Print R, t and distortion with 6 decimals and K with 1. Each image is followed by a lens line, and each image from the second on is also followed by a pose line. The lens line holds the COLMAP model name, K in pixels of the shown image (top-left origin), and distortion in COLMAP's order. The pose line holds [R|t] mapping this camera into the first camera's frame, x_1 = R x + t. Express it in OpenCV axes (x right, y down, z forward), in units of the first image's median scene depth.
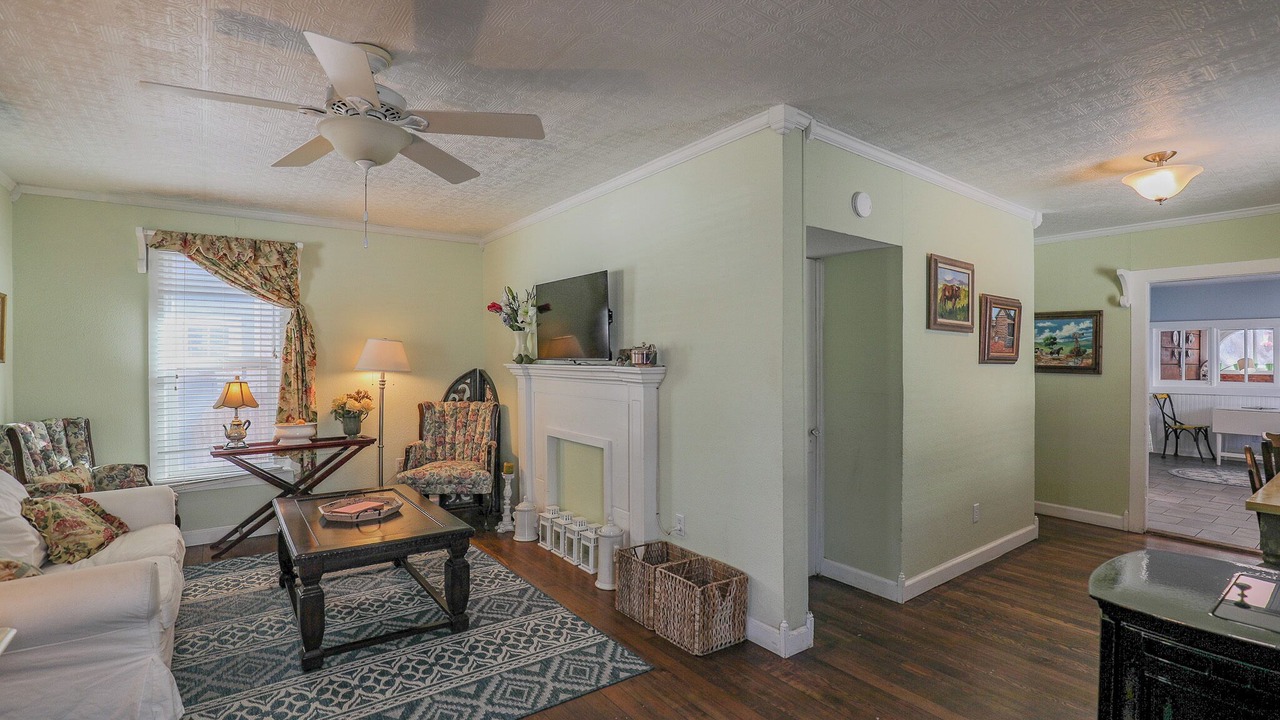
lens RADIAL K [[586.9, 0, 639.0], [0, 586.9, 360.7], [0, 0, 1]] dist [-0.029793, 0.001091]
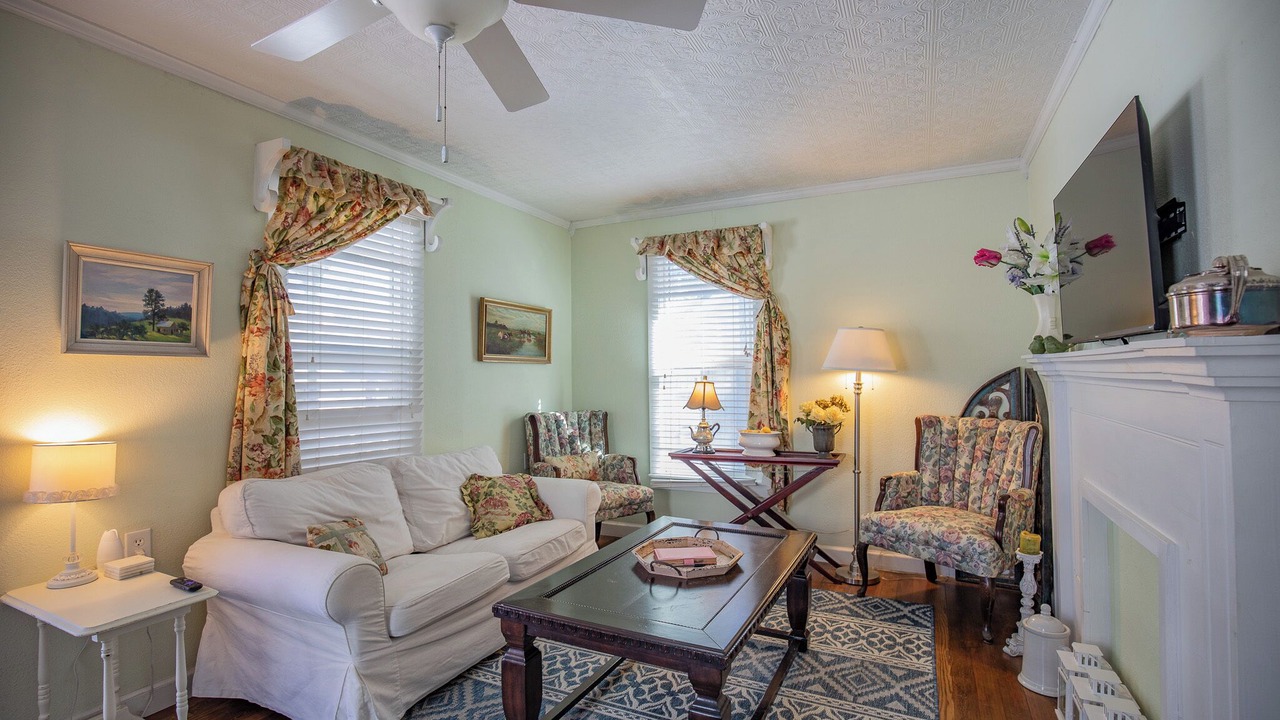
lens RADIAL K [[586.9, 0, 640.4], [0, 586.9, 356.1], [0, 0, 1]] dist [-0.029793, 0.001091]
pose [[0.470899, -0.029705, -0.881687, 0.099820], [0.006058, 0.999518, -0.030439, 0.022712], [0.882166, 0.008993, 0.470852, 0.449650]]
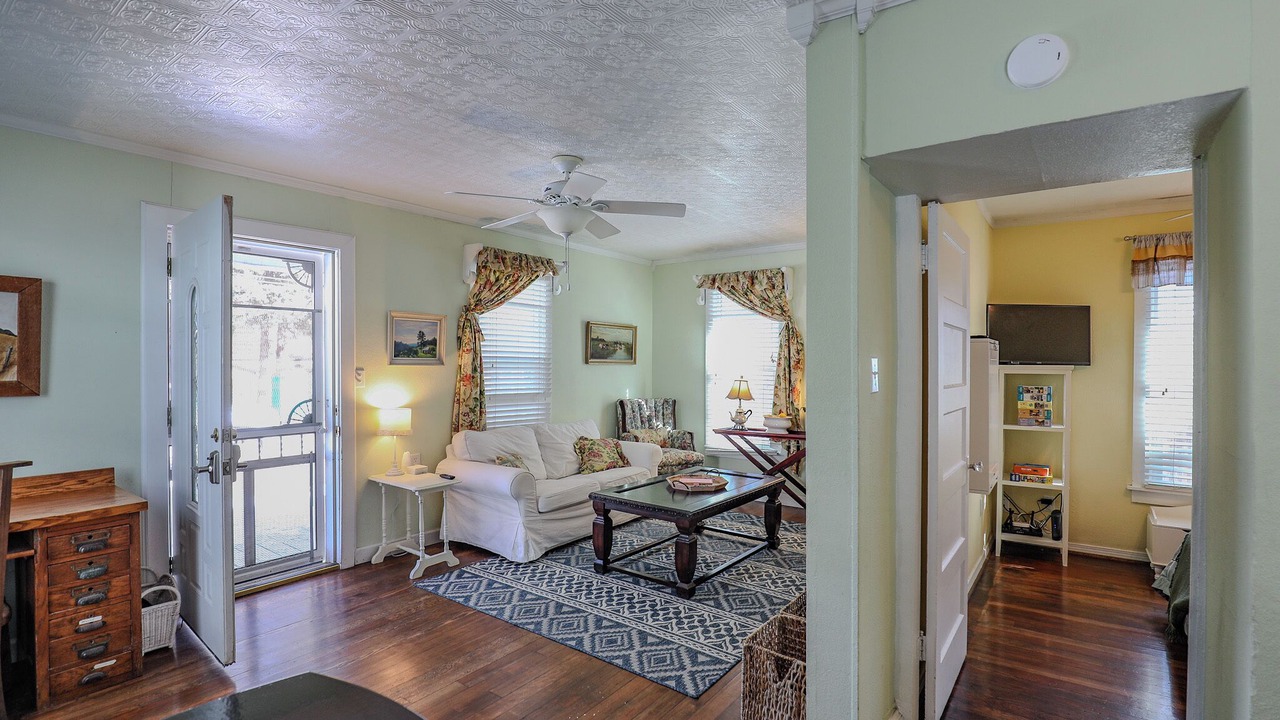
lens RADIAL K [[586.9, 0, 637.2], [0, 586.9, 357.6], [0, 0, 1]] dist [-0.029793, 0.001091]
pose [[0.294687, -0.002730, -0.955590, 0.515860], [-0.007946, 0.999954, -0.005308, -0.006102], [0.955561, 0.009157, 0.294652, 0.368128]]
